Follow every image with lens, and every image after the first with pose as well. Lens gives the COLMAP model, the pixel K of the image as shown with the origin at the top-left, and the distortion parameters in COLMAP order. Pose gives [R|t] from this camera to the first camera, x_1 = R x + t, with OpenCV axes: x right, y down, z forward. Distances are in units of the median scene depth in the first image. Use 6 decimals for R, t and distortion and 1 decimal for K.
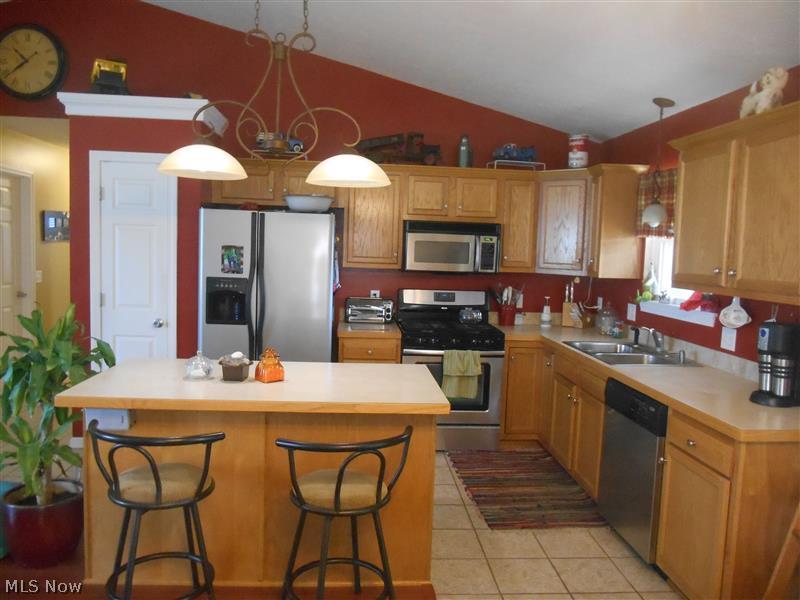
lens RADIAL K [[619.1, 0, 398.3], [0, 619.1, 301.4], [0, 0, 1]] dist [-0.012242, -0.016673]
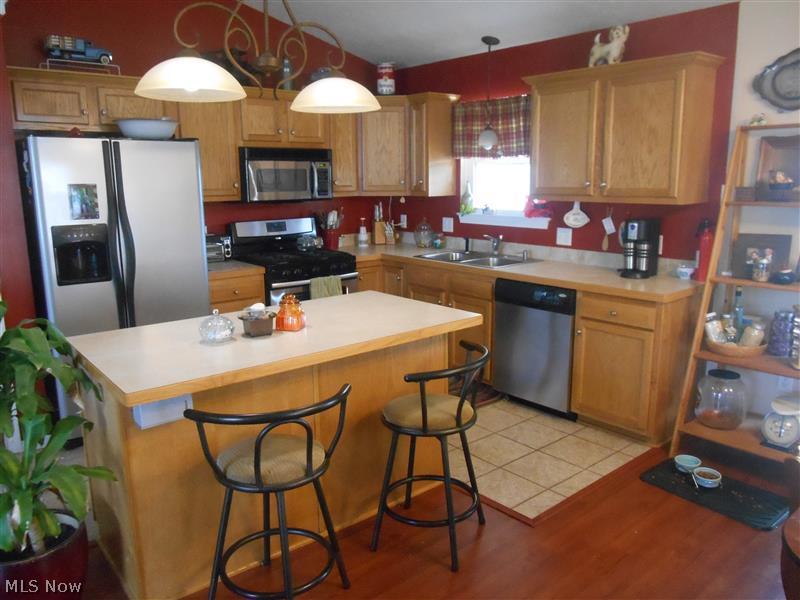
lens RADIAL K [[619.1, 0, 396.5], [0, 619.1, 296.0], [0, 0, 1]] dist [-0.012242, -0.016673]
pose [[0.806476, -0.153279, 0.571054, -0.414959], [0.088117, 0.986186, 0.140262, -0.023618], [-0.584664, -0.062798, 0.808841, 0.116940]]
